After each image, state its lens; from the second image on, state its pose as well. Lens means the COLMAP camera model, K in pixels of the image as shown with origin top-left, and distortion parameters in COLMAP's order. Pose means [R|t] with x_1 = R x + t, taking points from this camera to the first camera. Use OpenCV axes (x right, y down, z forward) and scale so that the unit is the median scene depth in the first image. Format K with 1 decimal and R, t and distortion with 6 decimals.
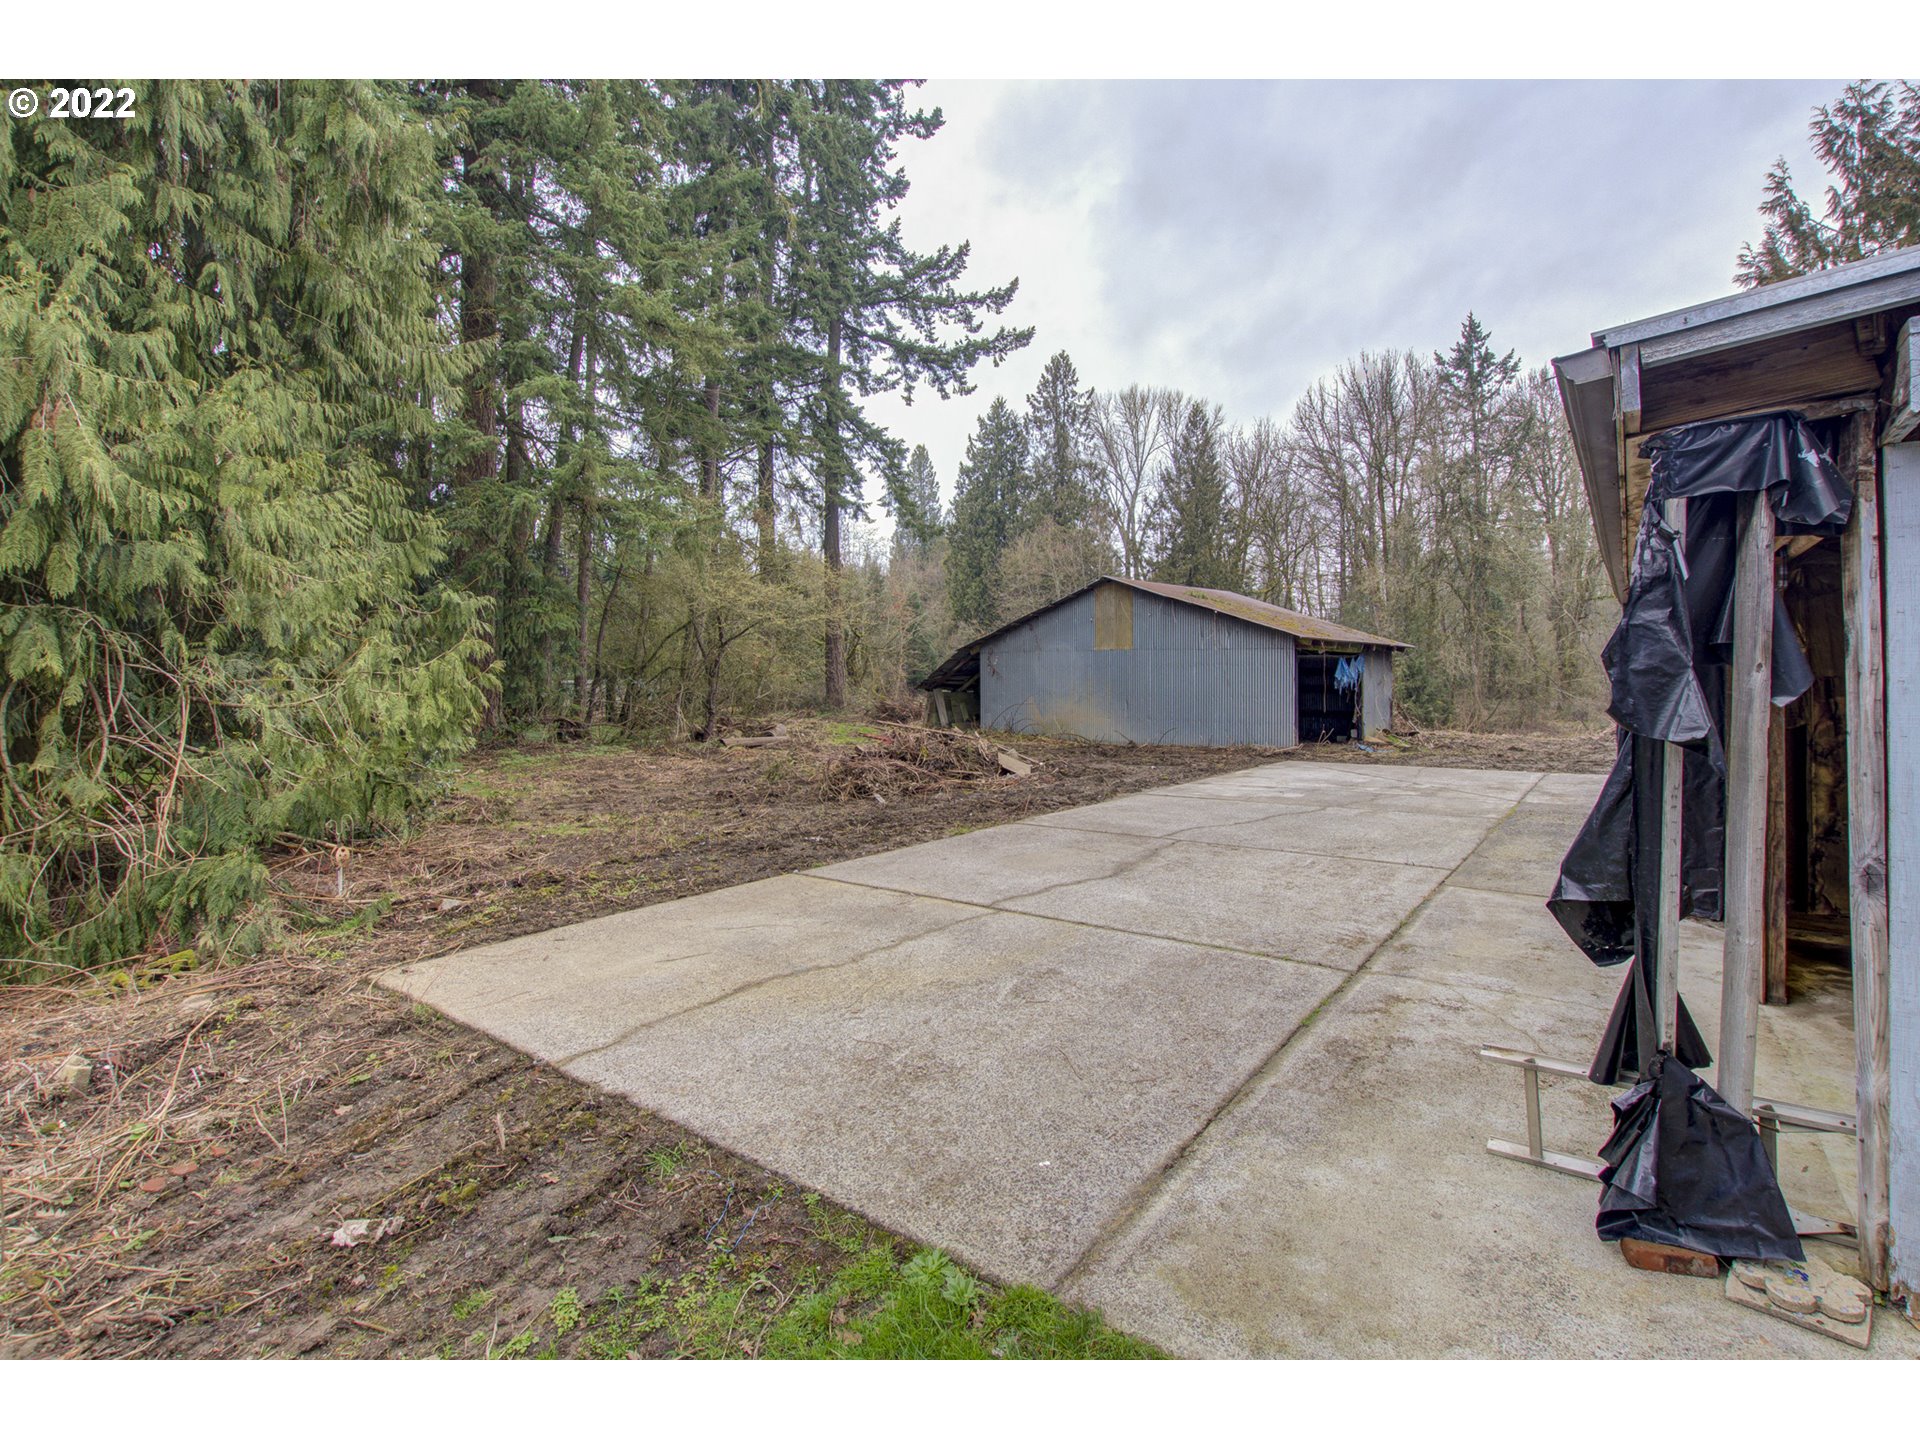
lens RADIAL K [[906.9, 0, 970.0], [0, 906.9, 635.4], [0, 0, 1]] dist [-0.036052, 0.005886]
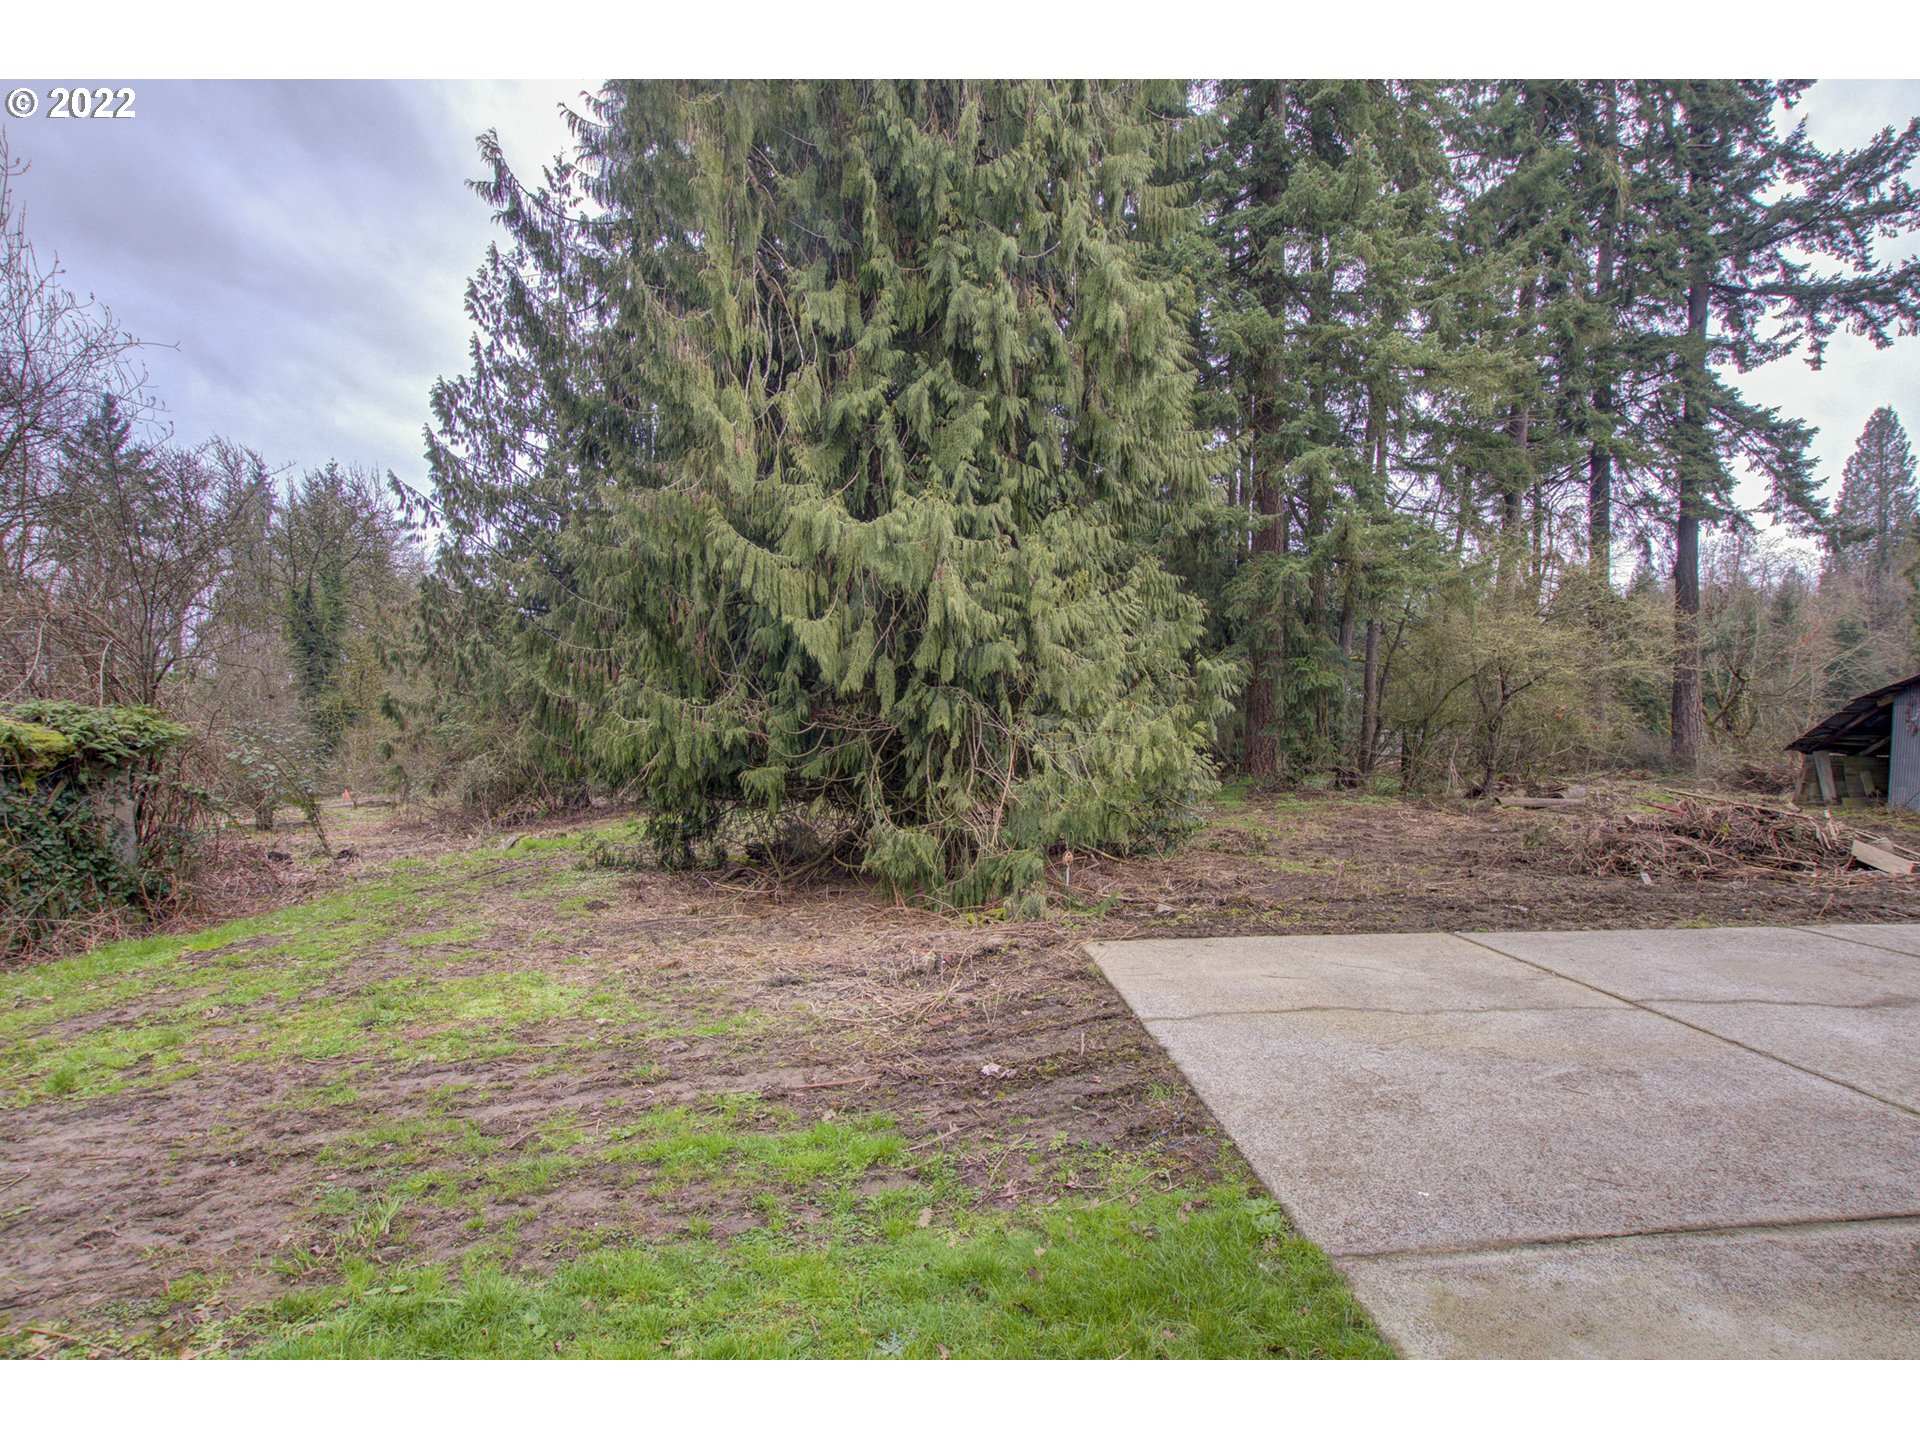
lens RADIAL K [[903.6, 0, 977.8], [0, 903.6, 721.3], [0, 0, 1]] dist [-0.031245, 0.001900]
pose [[0.653511, 0.009159, -0.756862, 0.192244], [0.022443, 0.999253, 0.031472, -0.015978], [0.756584, -0.037554, 0.652817, -0.042018]]
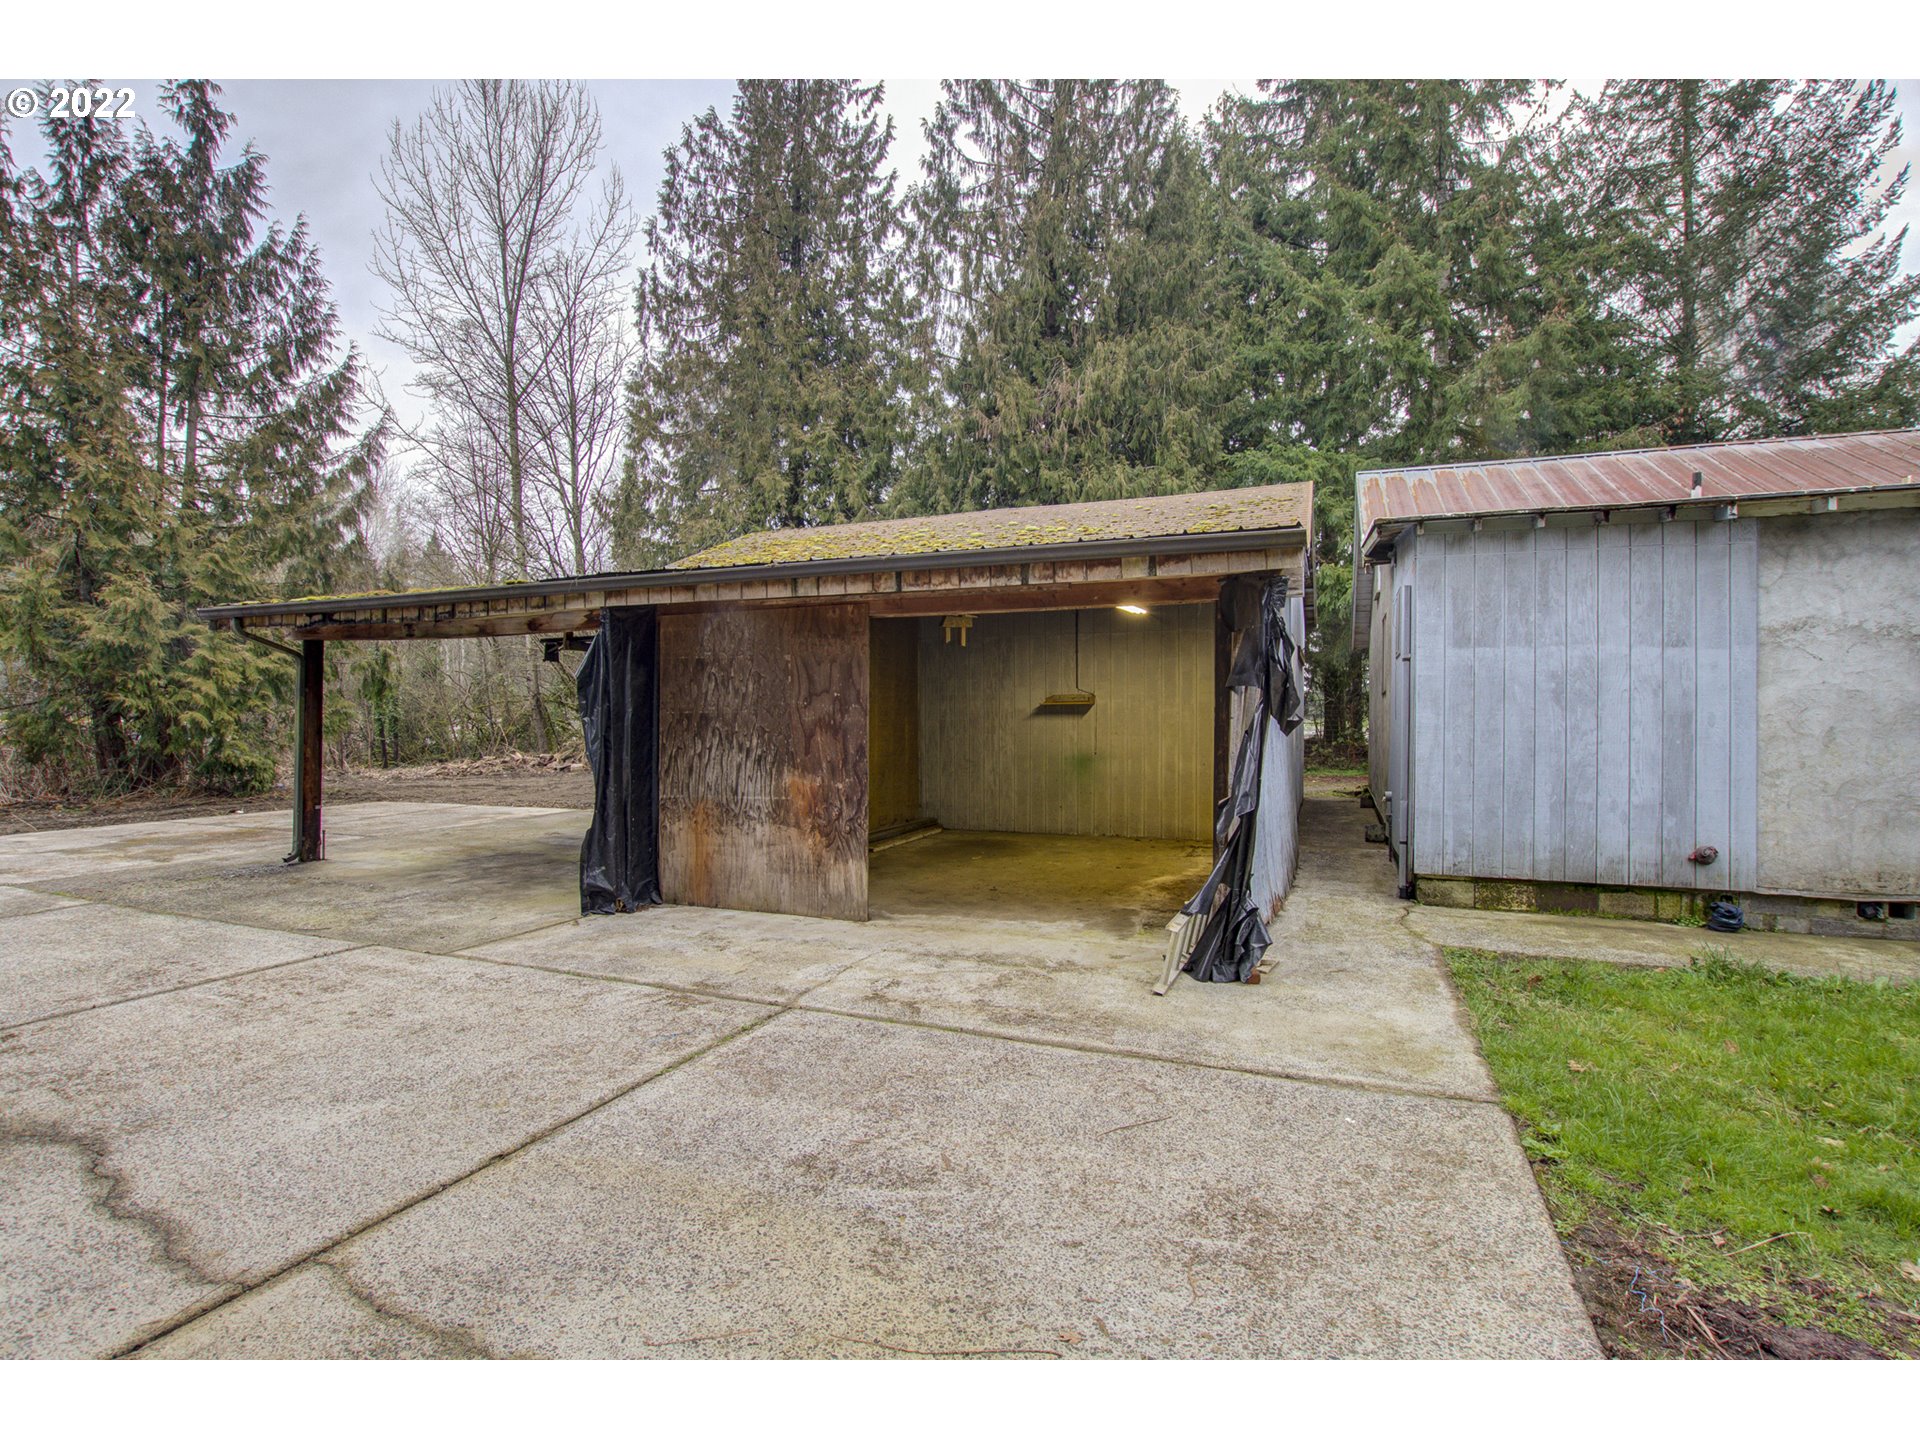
lens RADIAL K [[903.6, 0, 977.8], [0, 903.6, 721.3], [0, 0, 1]] dist [-0.031245, 0.001900]
pose [[-0.266679, 0.003064, 0.963781, -0.294142], [-0.043982, 0.998914, -0.015346, 0.048572], [-0.962781, -0.046482, -0.266254, 0.607498]]
